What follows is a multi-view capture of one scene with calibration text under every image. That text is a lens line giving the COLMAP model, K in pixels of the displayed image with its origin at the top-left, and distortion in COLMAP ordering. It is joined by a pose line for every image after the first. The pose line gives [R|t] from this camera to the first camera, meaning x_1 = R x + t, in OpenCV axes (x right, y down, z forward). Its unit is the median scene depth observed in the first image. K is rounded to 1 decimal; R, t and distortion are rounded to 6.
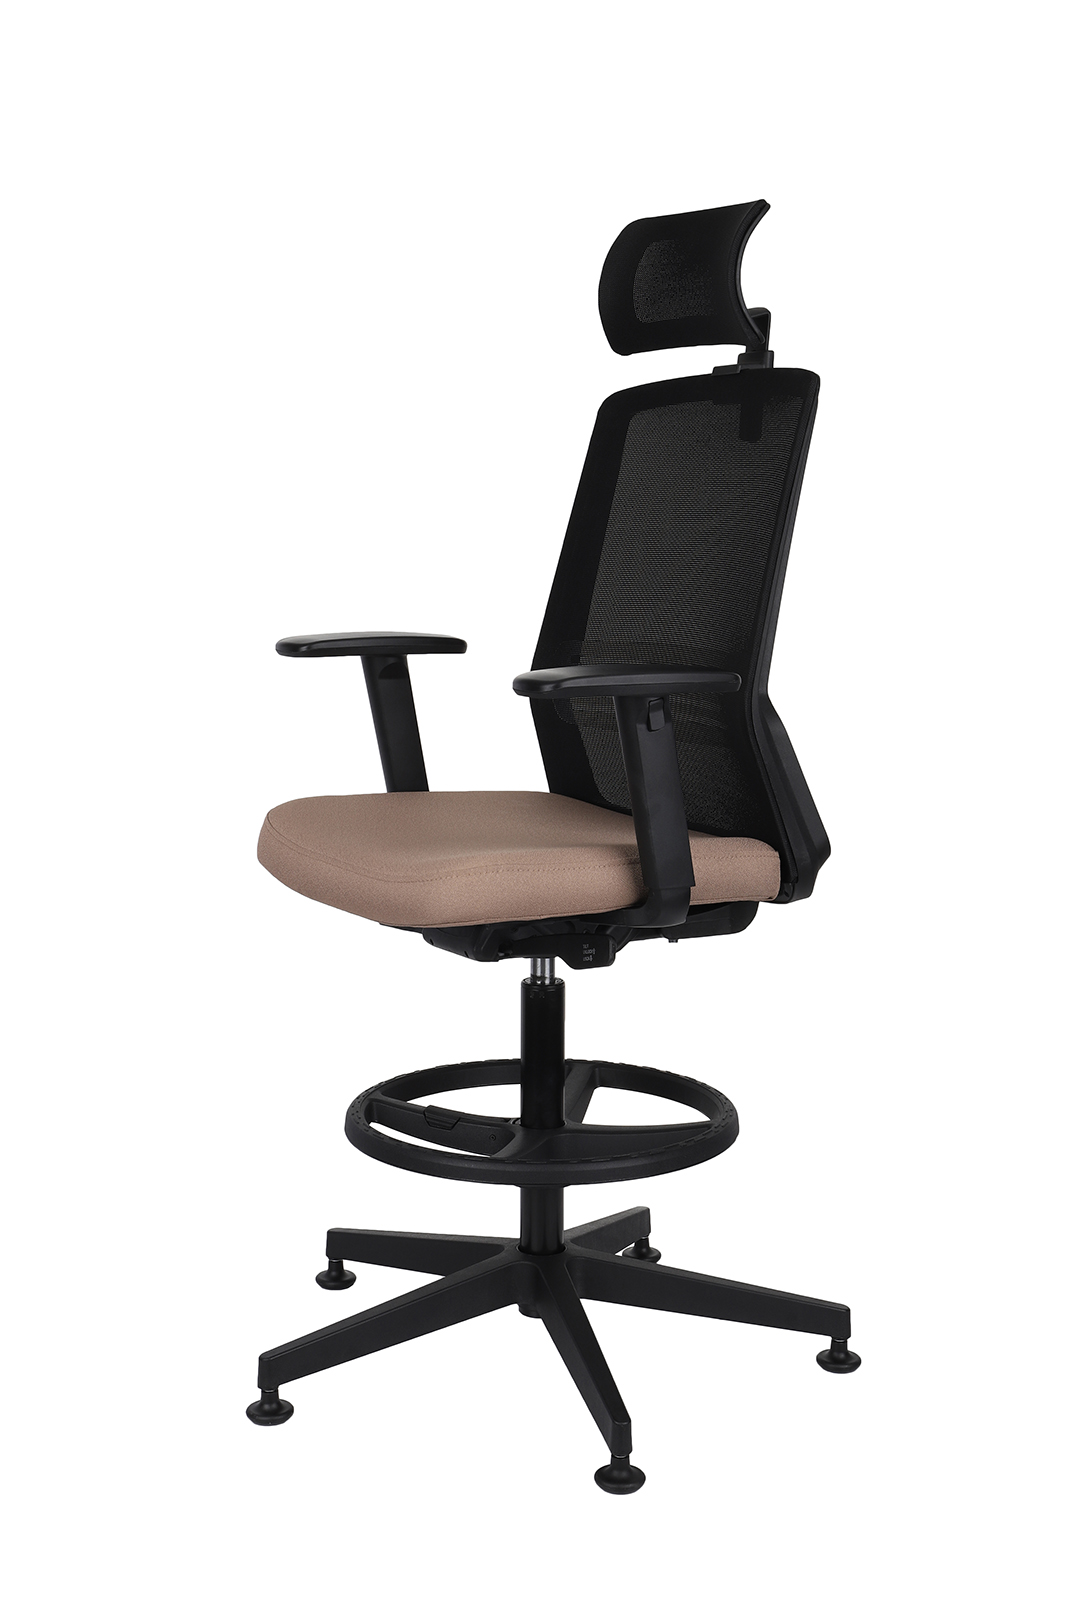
lens RADIAL K [[2206.7, 0, 536.8], [0, 2206.7, 791.8], [0, 0, 1]] dist [0.187415, 0.000000]
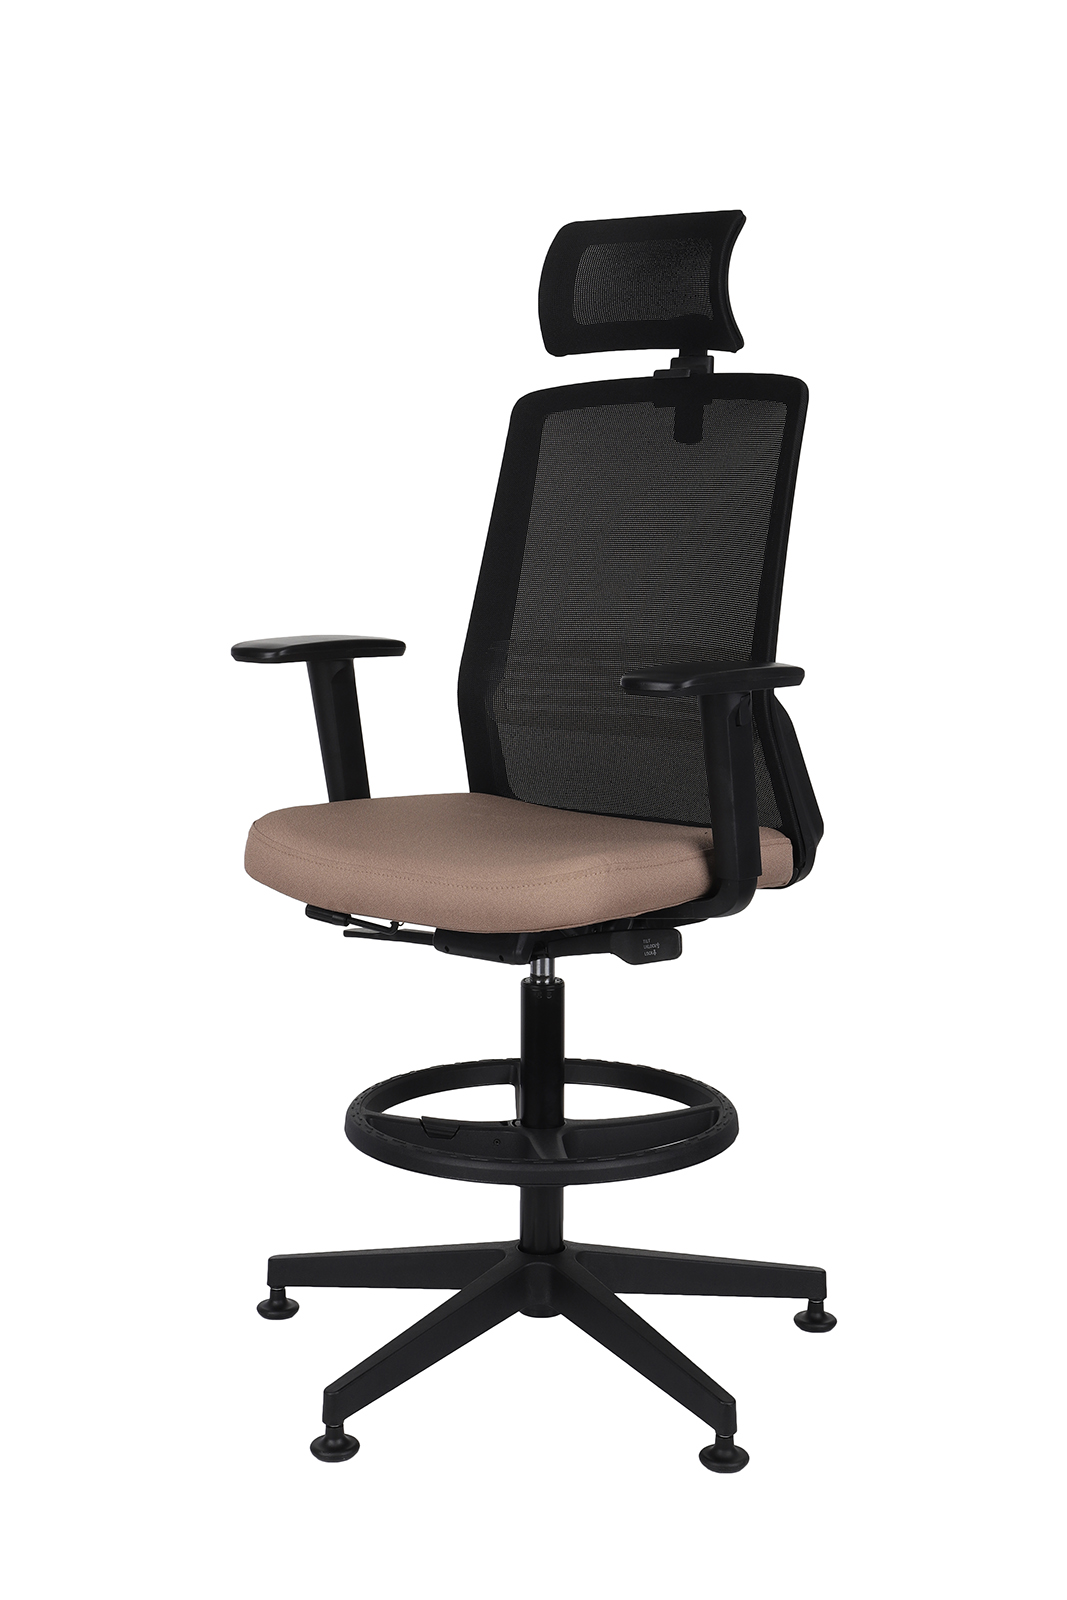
lens RADIAL K [[2206.7, 0, 525.1], [0, 2206.7, 802.5], [0, 0, 1]] dist [0.187415, 0.000000]
pose [[0.942056, -0.045001, 0.332423, -0.329824], [0.043821, 0.998978, 0.011050, -0.006505], [-0.332580, 0.004157, 0.943066, 0.057546]]
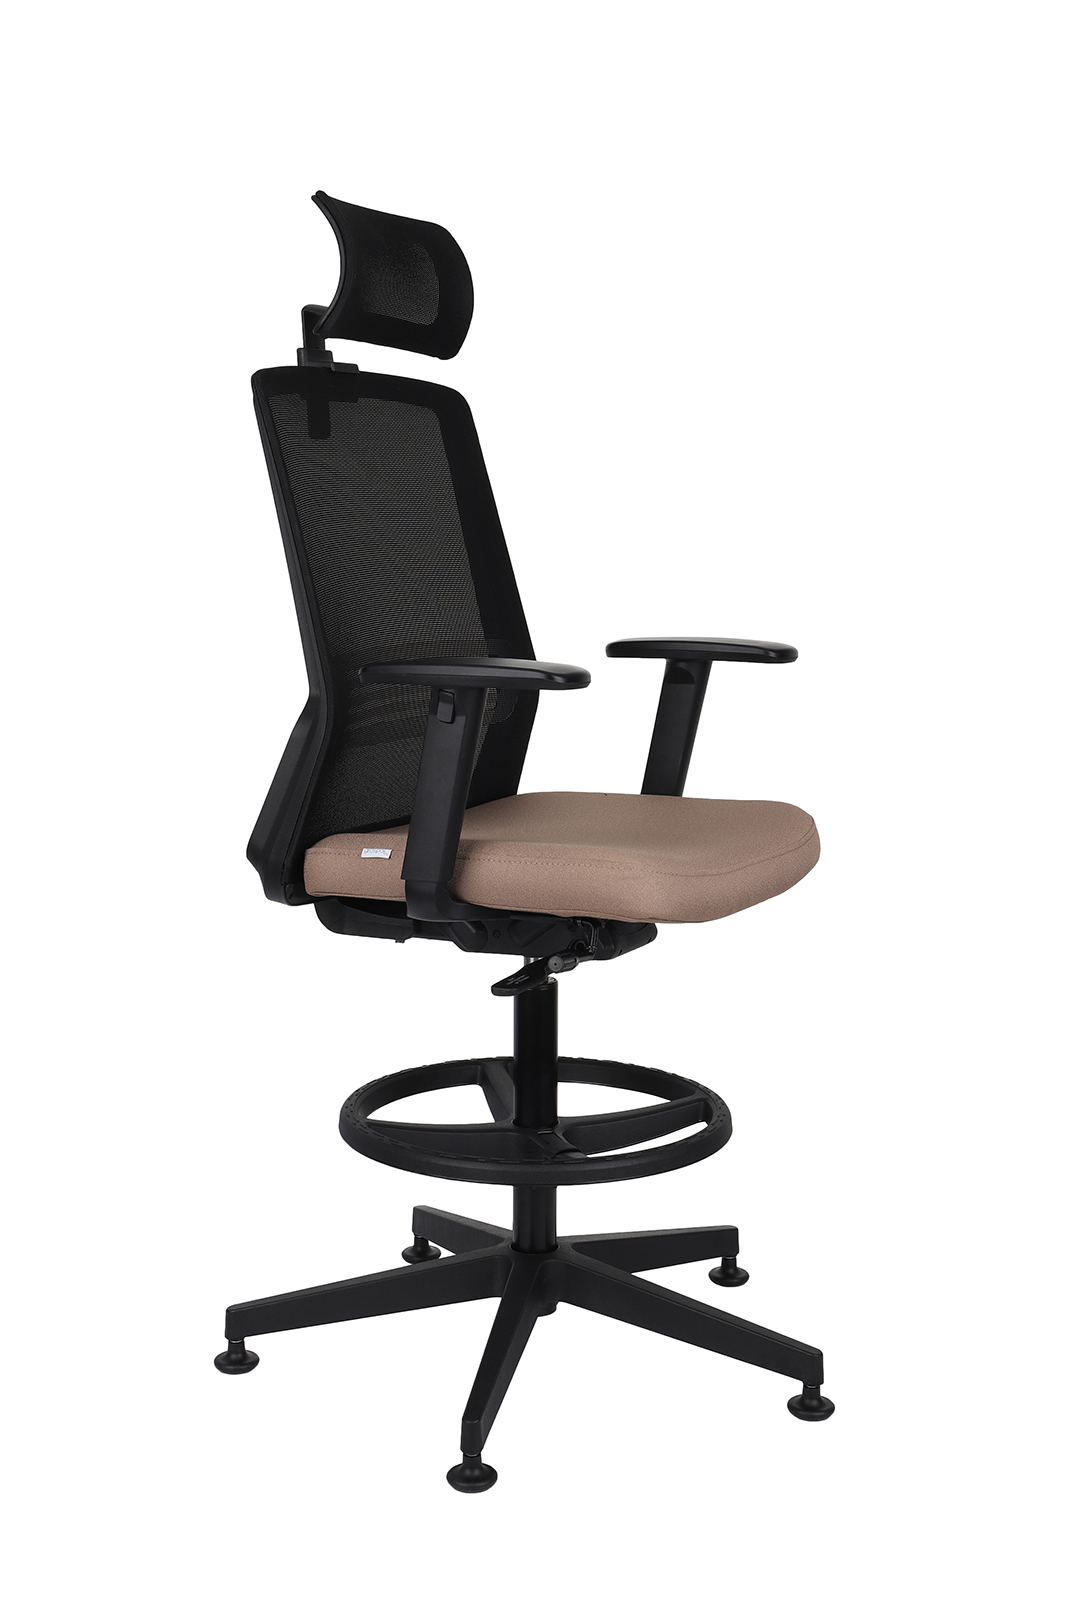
lens RADIAL K [[2206.7, 0, 525.9], [0, 2206.7, 804.8], [0, 0, 1]] dist [0.187415, 0.000000]
pose [[0.673737, -0.100737, 0.732073, -0.717037], [0.096768, 0.994161, 0.047745, -0.041314], [-0.732608, 0.038674, 0.679551, 0.314841]]
